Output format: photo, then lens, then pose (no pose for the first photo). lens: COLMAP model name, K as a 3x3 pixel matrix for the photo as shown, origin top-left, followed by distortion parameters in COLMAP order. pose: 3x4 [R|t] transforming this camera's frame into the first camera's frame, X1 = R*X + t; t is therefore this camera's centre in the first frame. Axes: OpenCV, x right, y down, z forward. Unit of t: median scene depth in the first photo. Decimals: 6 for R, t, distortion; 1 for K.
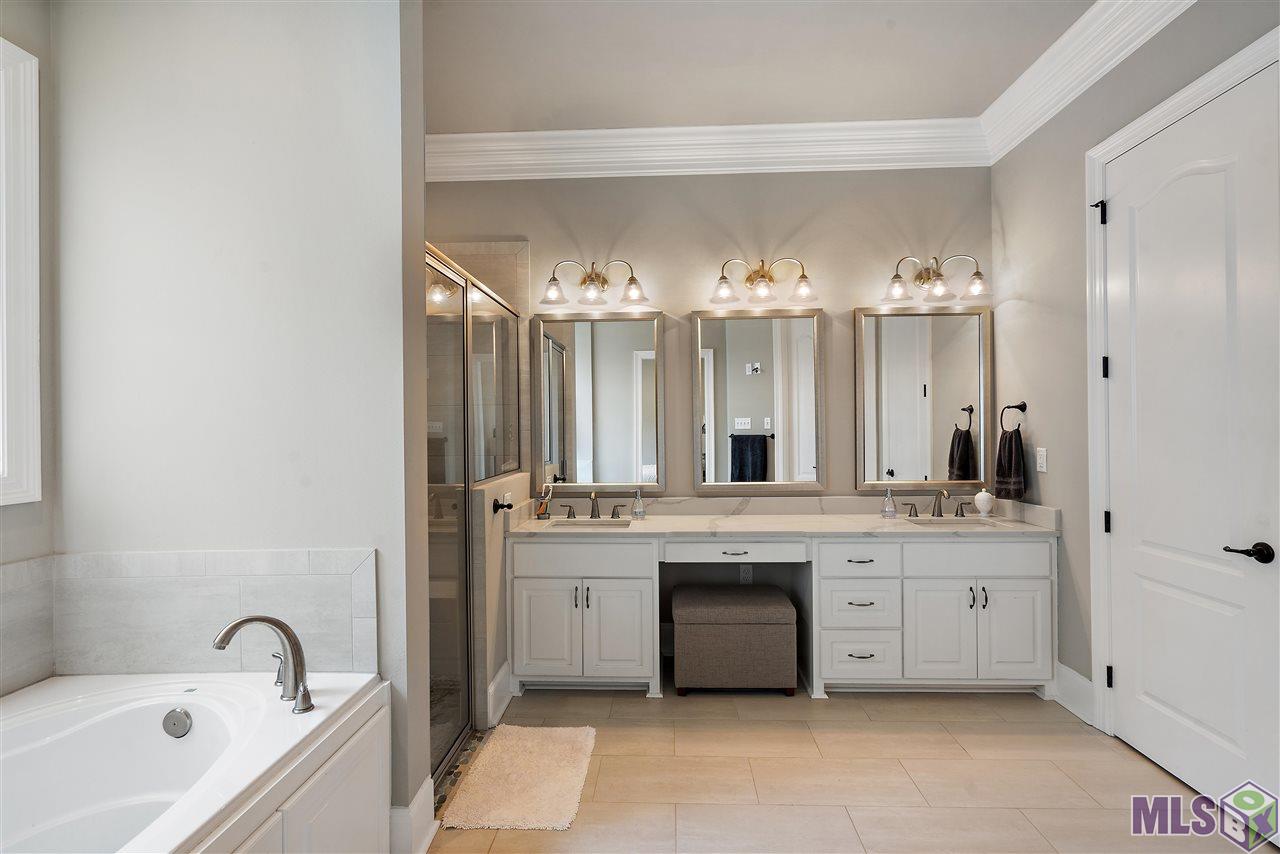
lens RADIAL K [[585.2, 0, 638.0], [0, 585.2, 431.1], [0, 0, 1]] dist [-0.001998, 0.000449]
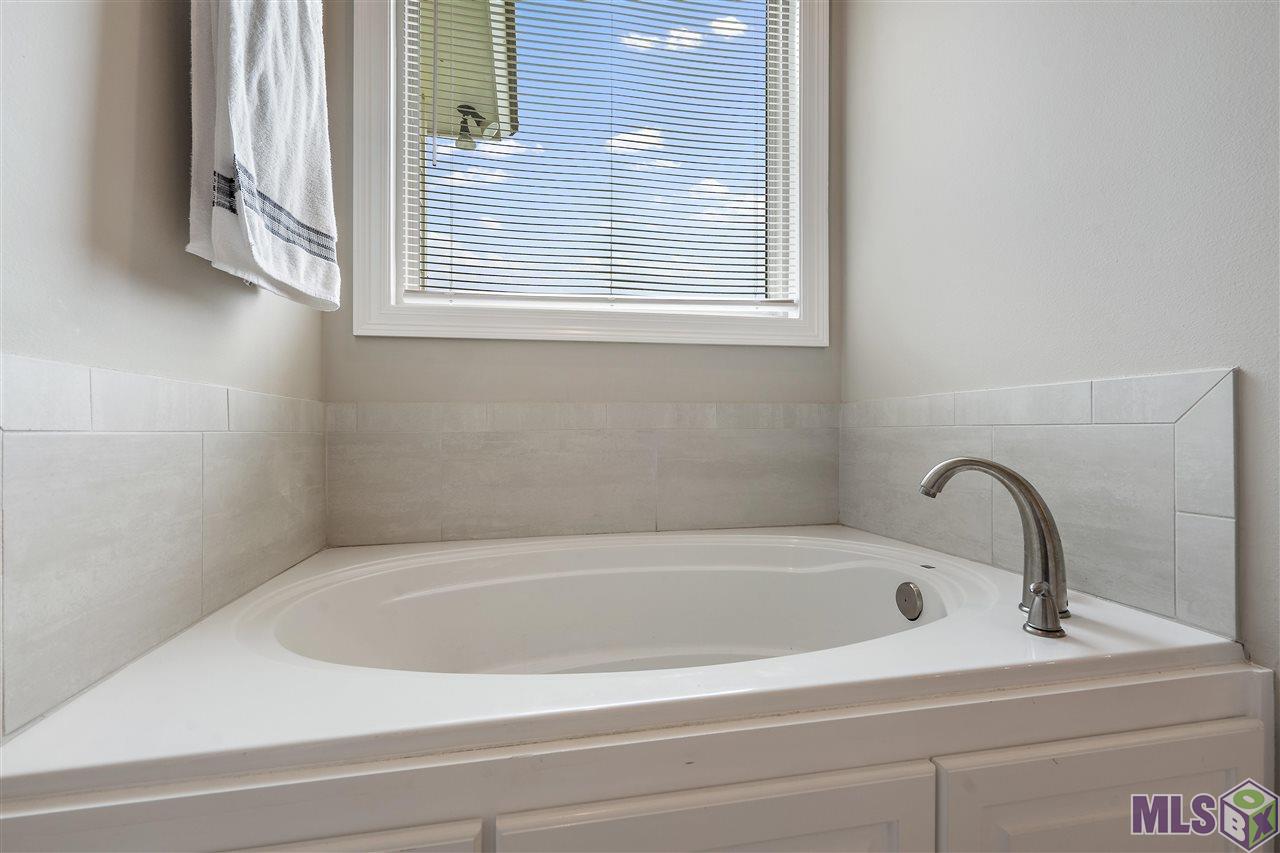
lens RADIAL K [[590.2, 0, 641.9], [0, 590.2, 410.8], [0, 0, 1]] dist [-0.001202, 0.000852]
pose [[0.259833, 0.000751, -0.965653, -0.124175], [-0.010553, 0.999942, -0.002061, 0.245220], [0.965596, 0.010726, 0.259826, 0.439174]]
